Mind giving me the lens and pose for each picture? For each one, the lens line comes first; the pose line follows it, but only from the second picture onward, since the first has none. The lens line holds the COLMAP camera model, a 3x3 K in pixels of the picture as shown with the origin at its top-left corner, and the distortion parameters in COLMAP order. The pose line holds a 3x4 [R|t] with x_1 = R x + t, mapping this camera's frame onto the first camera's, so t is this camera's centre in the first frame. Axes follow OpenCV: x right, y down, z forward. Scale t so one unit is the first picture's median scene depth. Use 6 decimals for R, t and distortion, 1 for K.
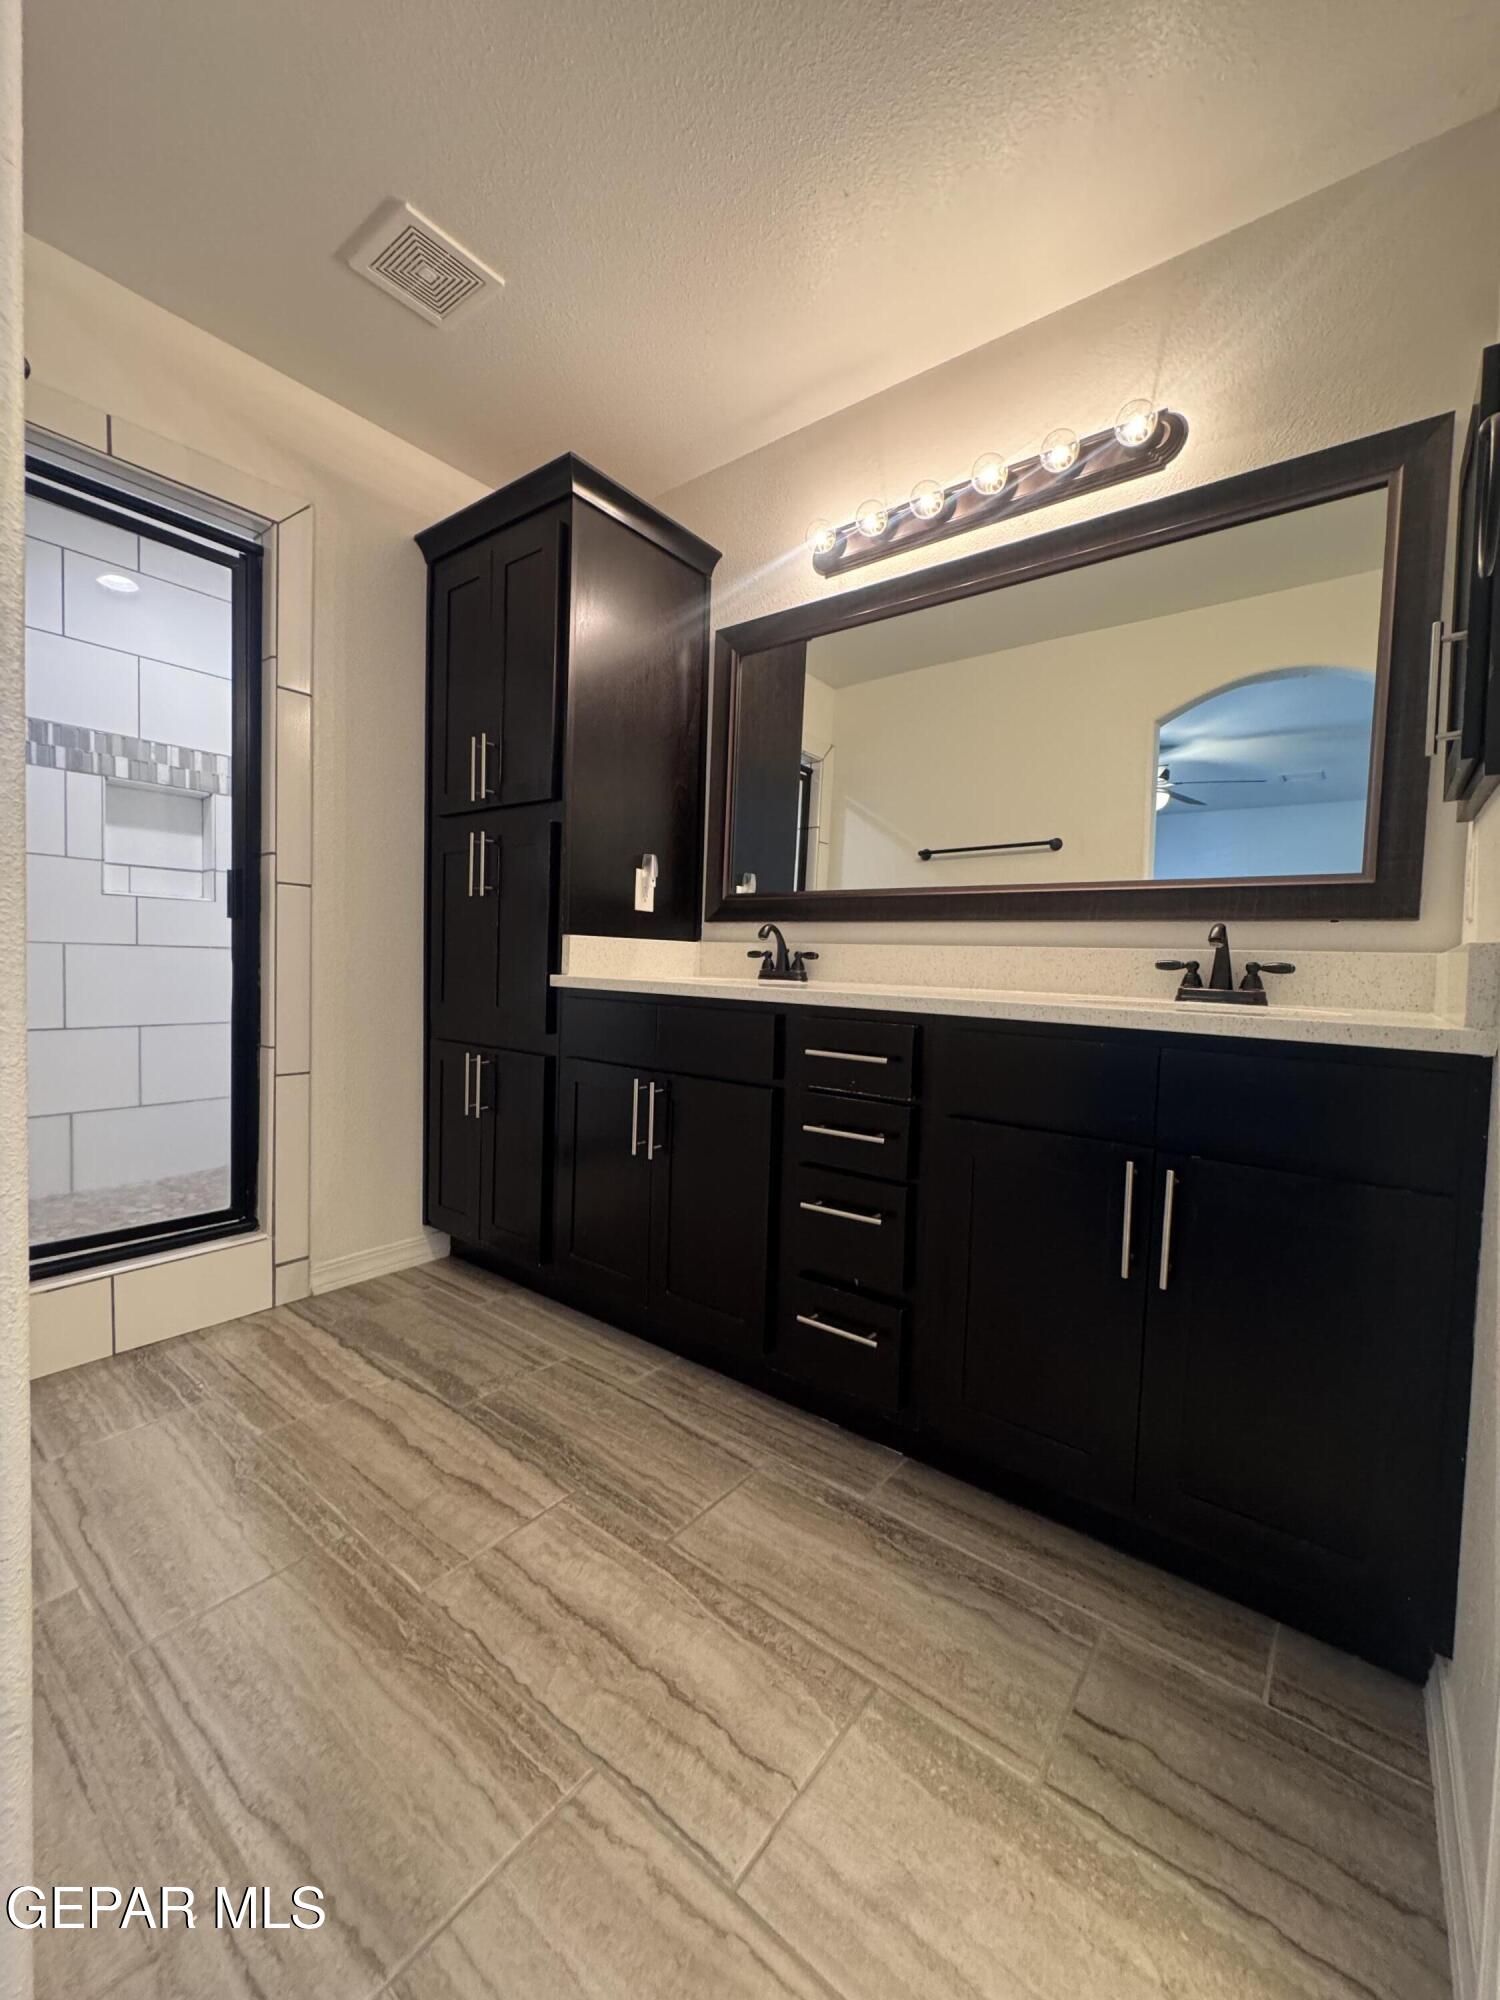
lens RADIAL K [[790.1, 0, 742.0], [0, 790.1, 983.8], [0, 0, 1]] dist [0.005473, -0.001167]
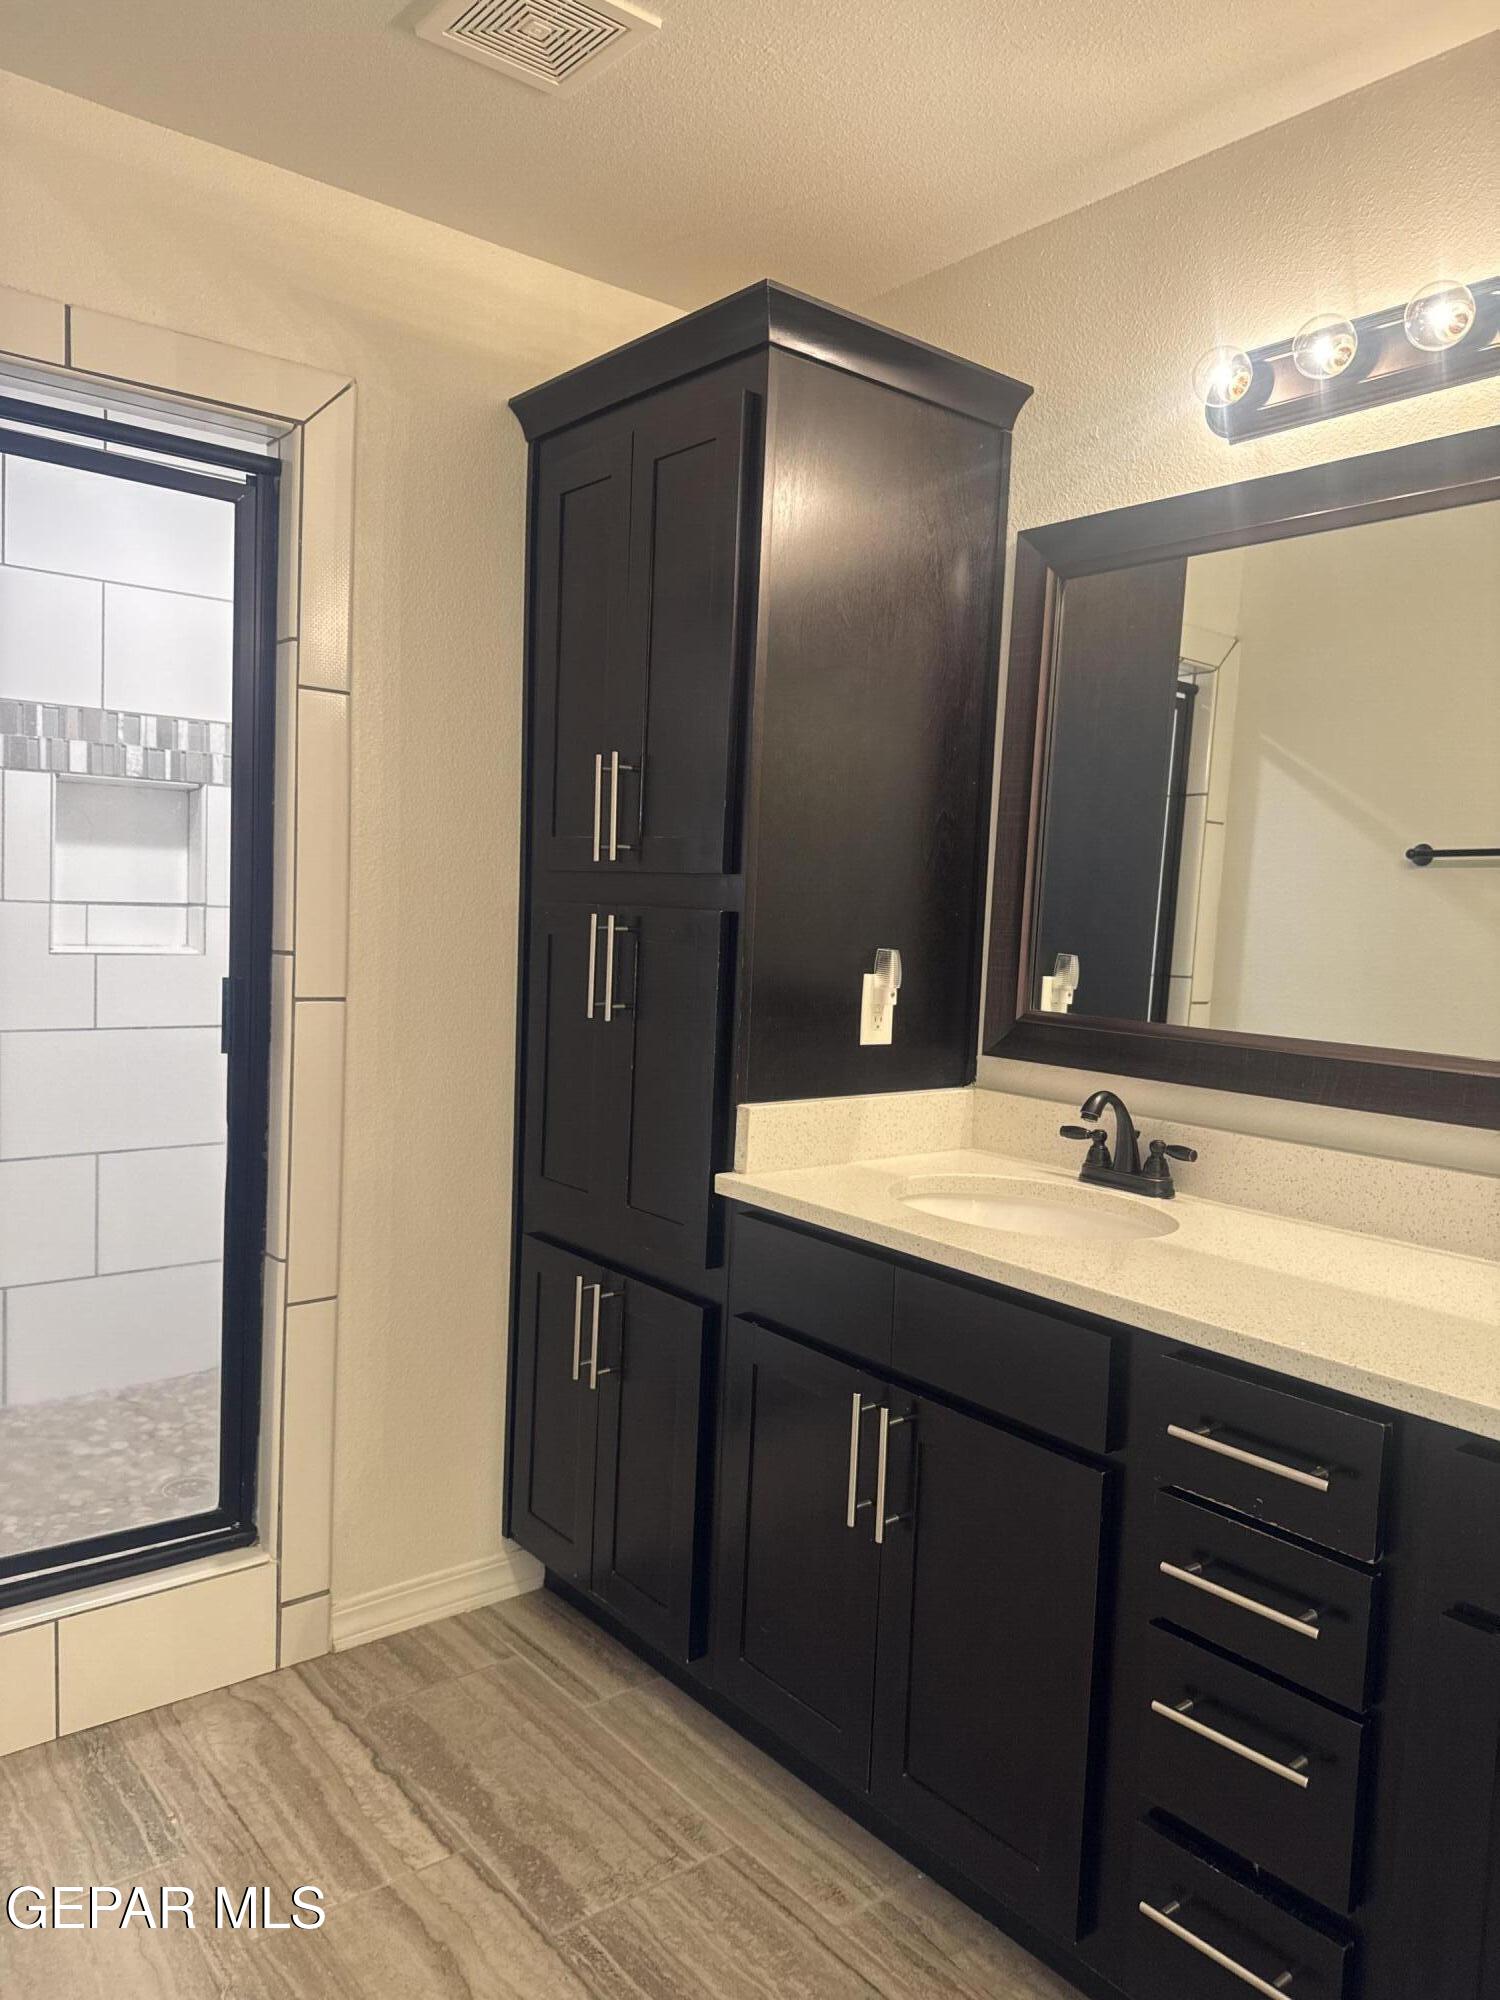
lens RADIAL K [[1391.4, 0, 740.7], [0, 1391.4, 984.3], [0, 0, 1]] dist [0.061417, -0.071124]
pose [[0.975413, 0.022840, -0.219199, -0.000283], [-0.019543, 0.999661, 0.017197, -0.203707], [0.219518, -0.012490, 0.975529, -0.004132]]
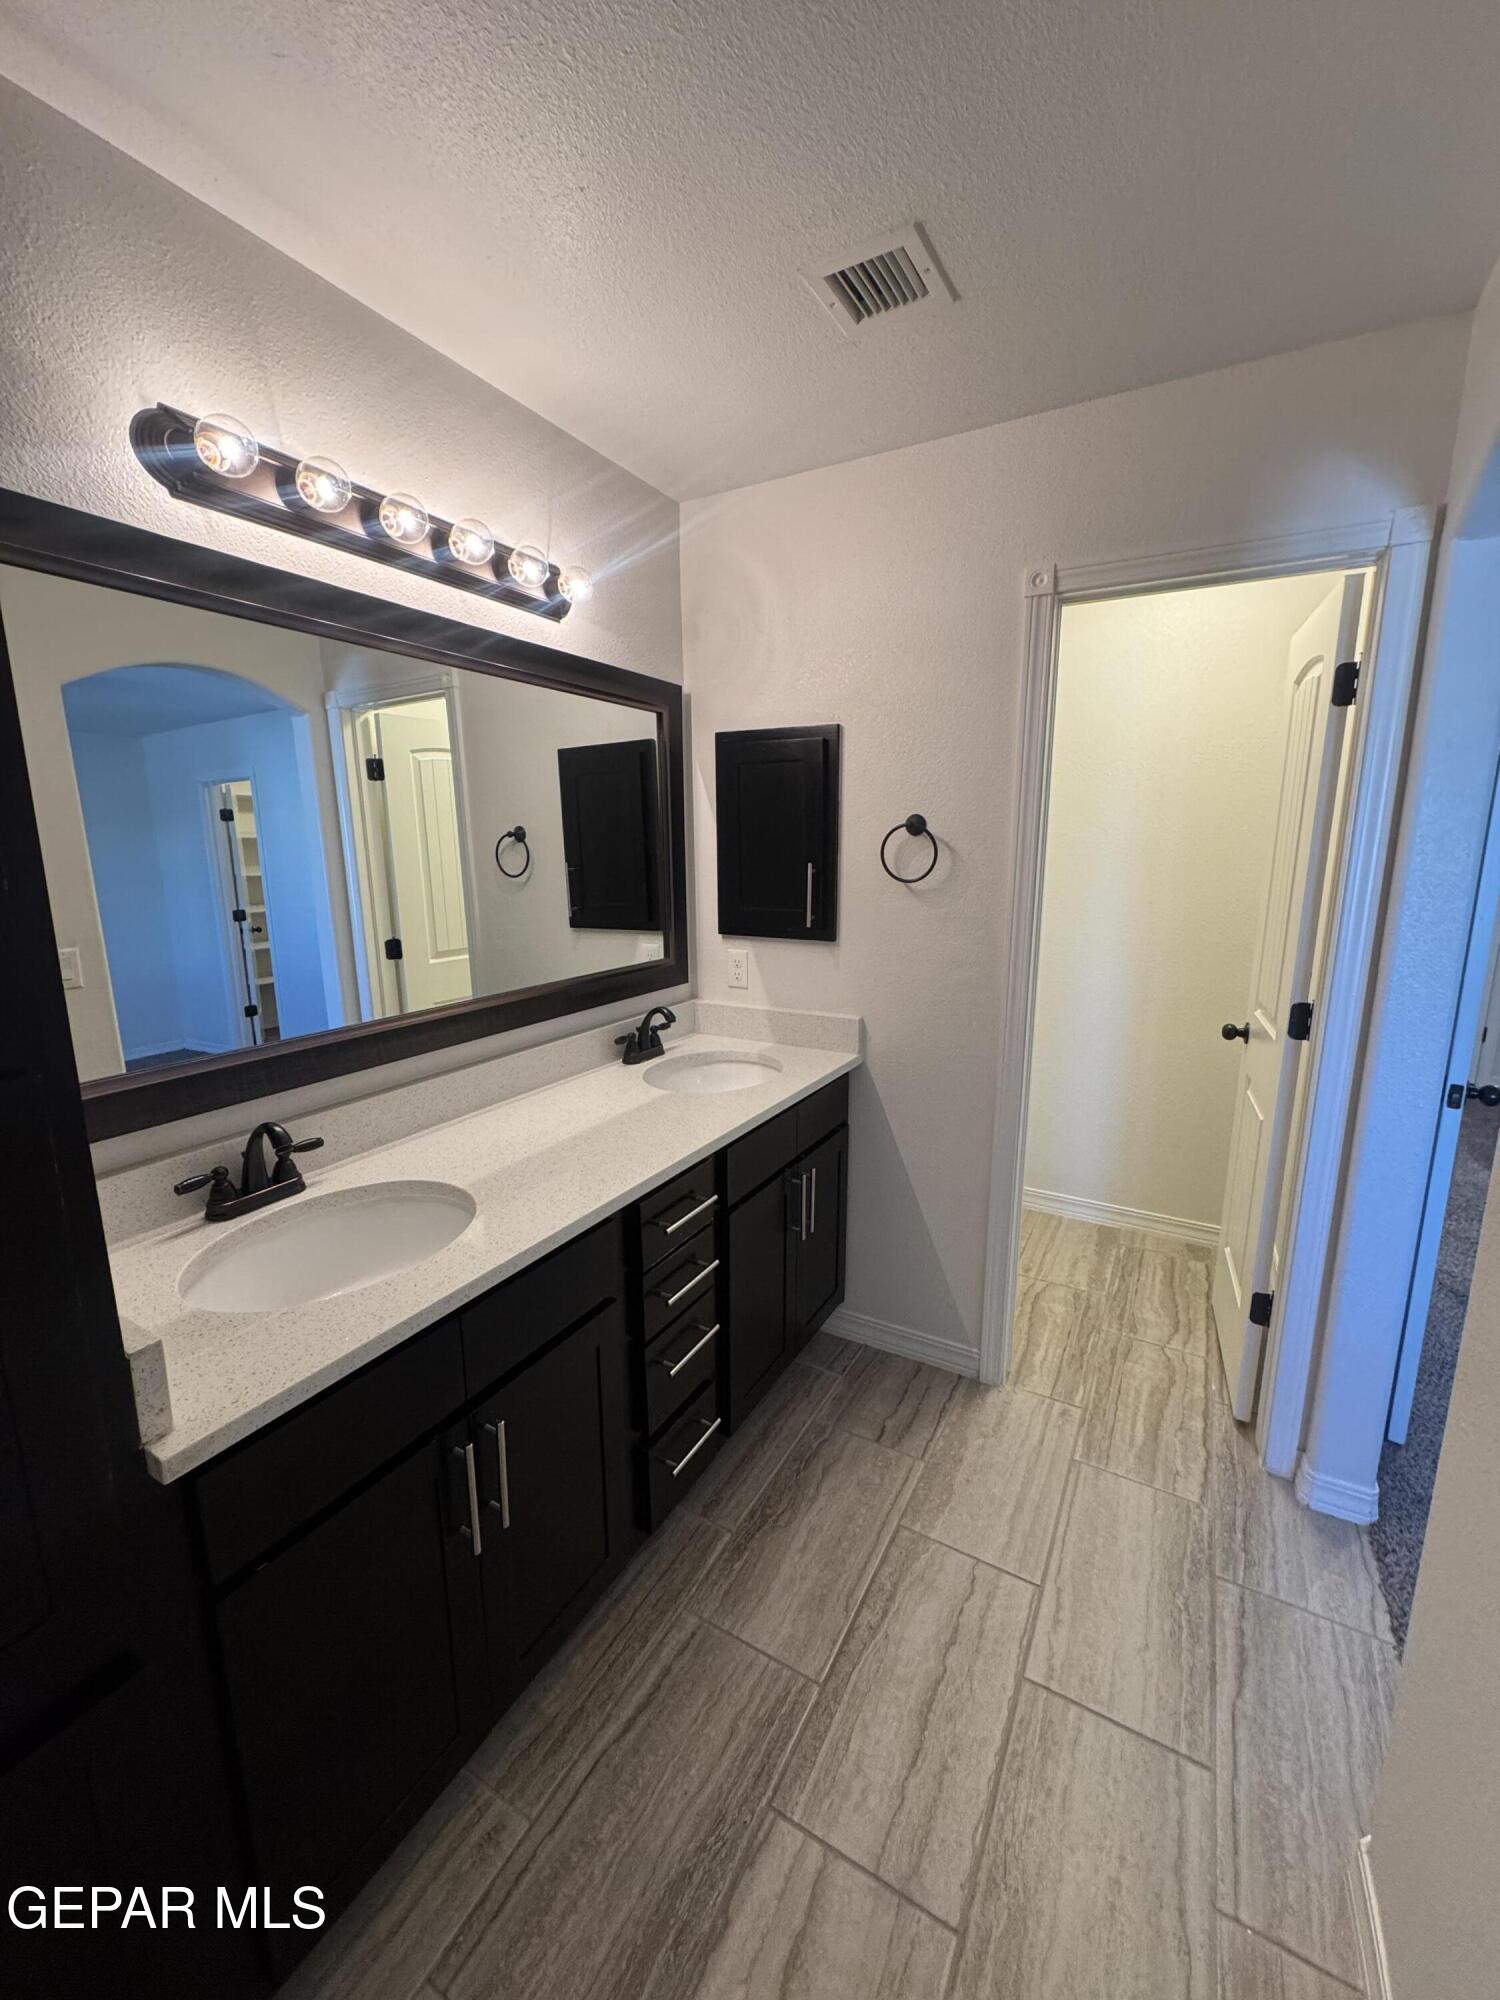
lens RADIAL K [[790.1, 0, 753.3], [0, 790.1, 1006.9], [0, 0, 1]] dist [0.005473, -0.001167]
pose [[-0.144551, -0.223548, 0.963914, -0.716031], [0.035630, 0.972338, 0.230845, -0.358182], [-0.988856, 0.067714, -0.132588, 0.899119]]
